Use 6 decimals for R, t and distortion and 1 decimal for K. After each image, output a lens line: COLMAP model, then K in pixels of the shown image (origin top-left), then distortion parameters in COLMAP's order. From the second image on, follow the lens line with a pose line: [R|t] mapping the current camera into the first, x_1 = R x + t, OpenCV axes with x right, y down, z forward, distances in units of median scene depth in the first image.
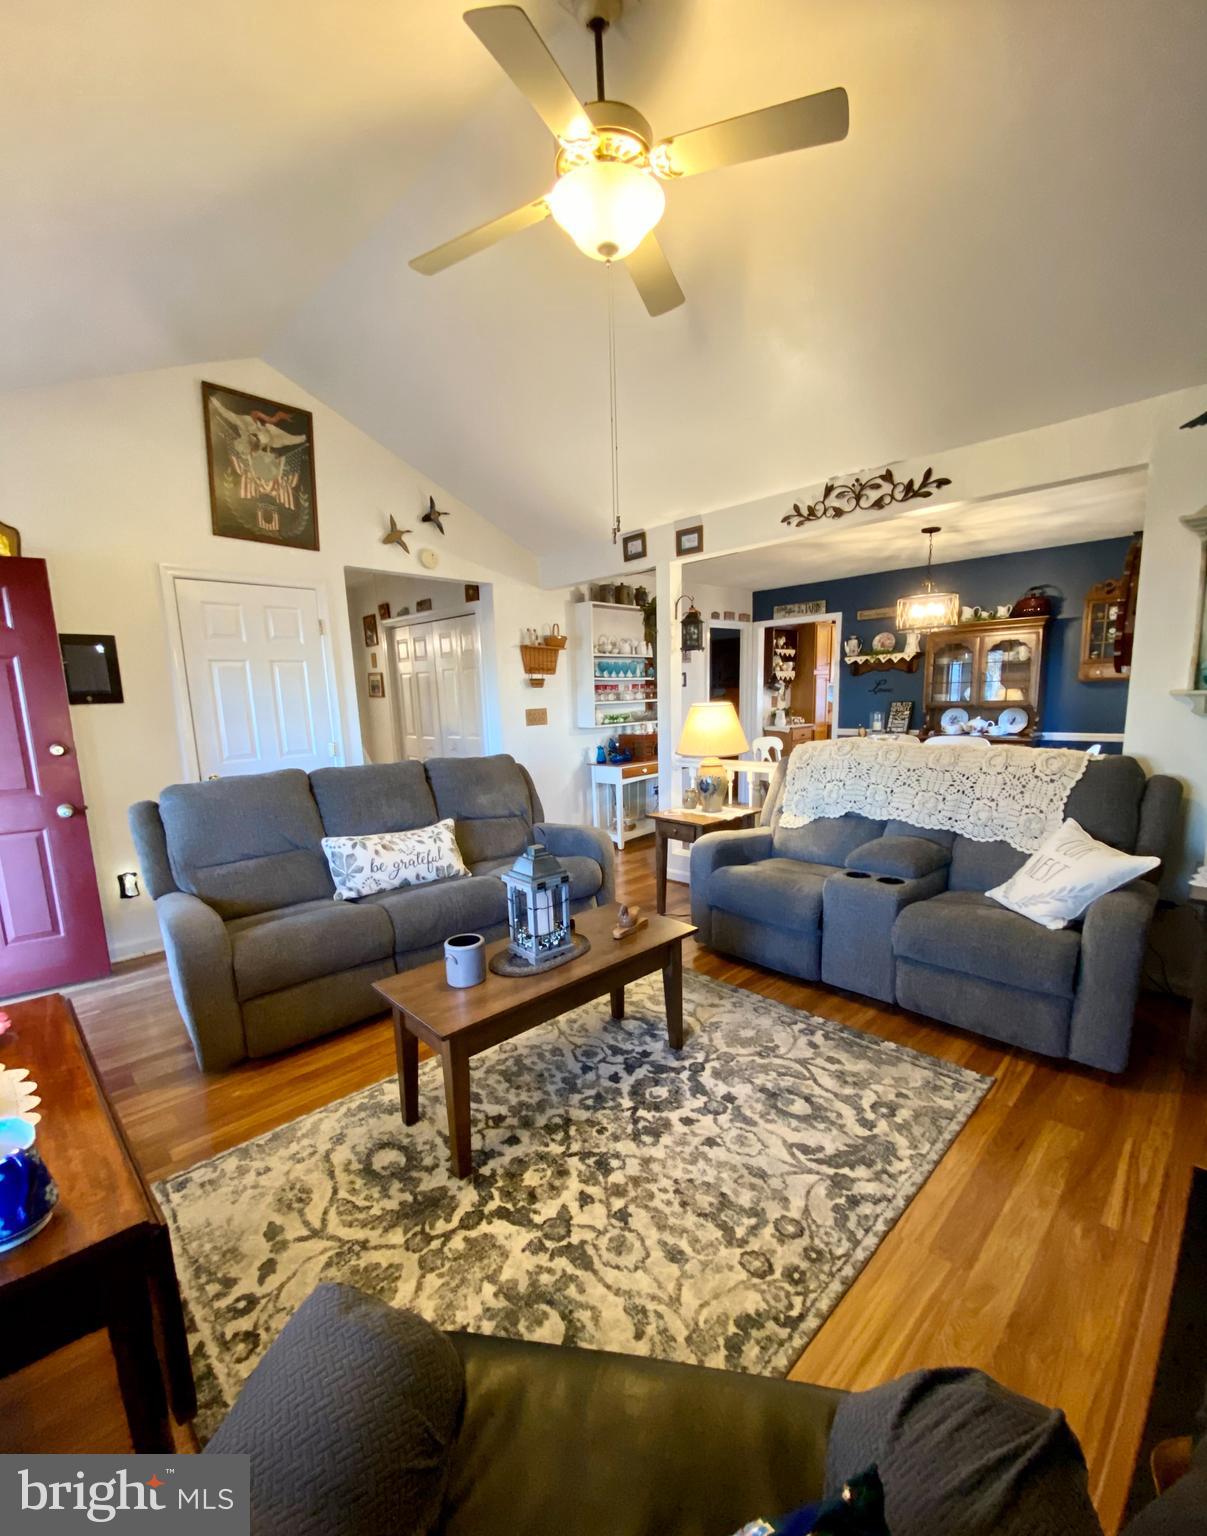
lens RADIAL K [[630.9, 0, 595.6], [0, 630.9, 803.1], [0, 0, 1]] dist [-0.016944, -0.000321]
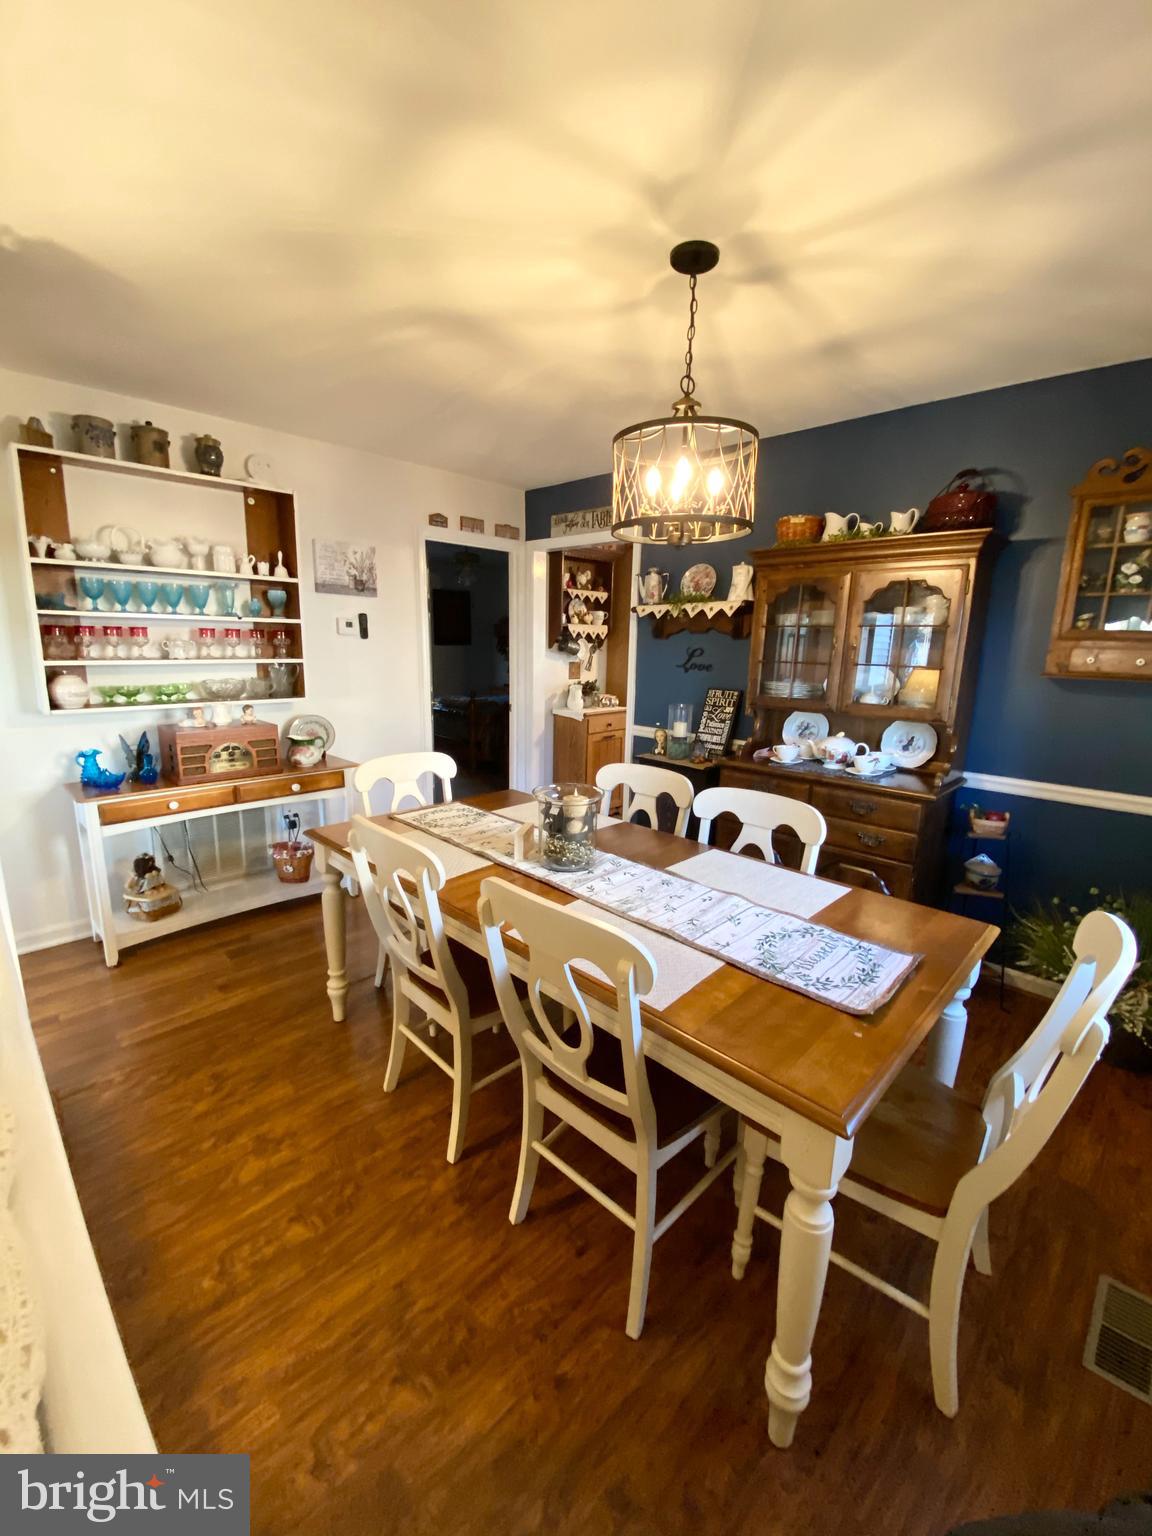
lens RADIAL K [[615.1, 0, 576.0], [0, 615.1, 768.0], [0, 0, 1]] dist [0.046541, -0.043195]
pose [[0.997788, 0.050093, 0.043712, 0.498893], [-0.051529, 0.998146, 0.032378, -0.152417], [-0.042009, -0.034559, 0.998519, 0.670680]]
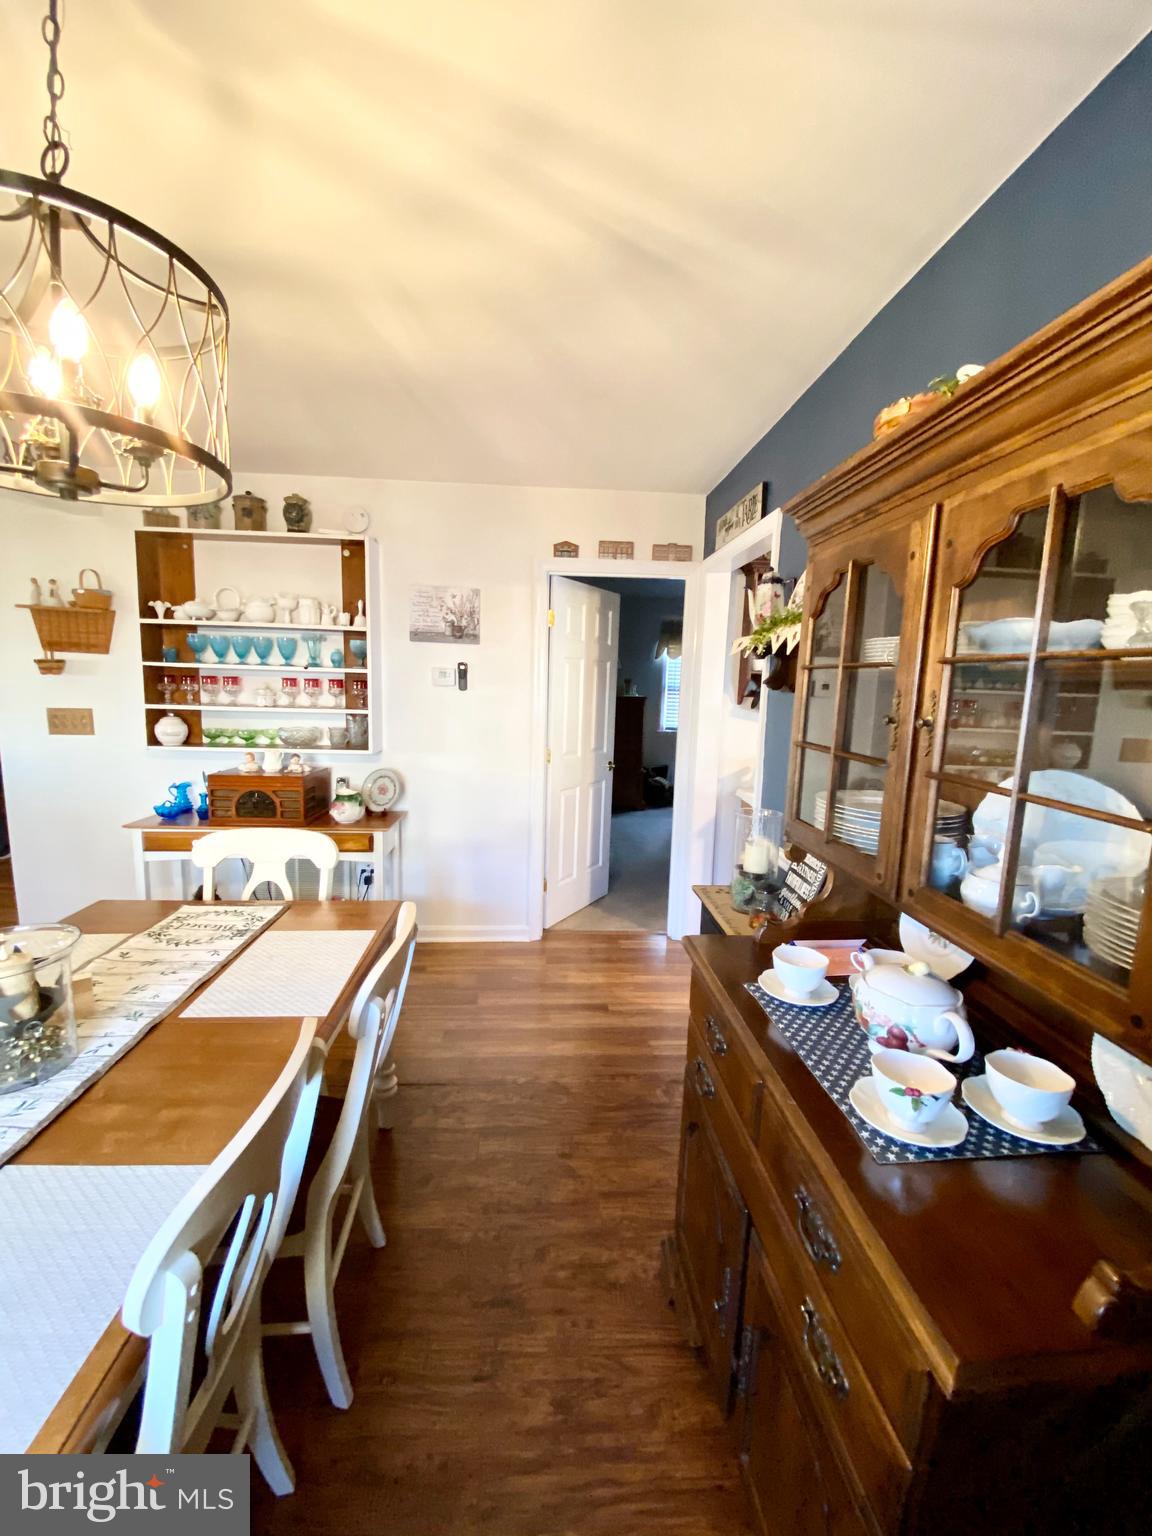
lens RADIAL K [[615.1, 0, 576.0], [0, 615.1, 768.0], [0, 0, 1]] dist [0.046541, -0.043195]
pose [[0.759269, 0.145056, -0.634405, 0.851733], [-0.167861, 0.985508, 0.024435, -0.239890], [0.628756, 0.087939, 0.772614, 1.071107]]
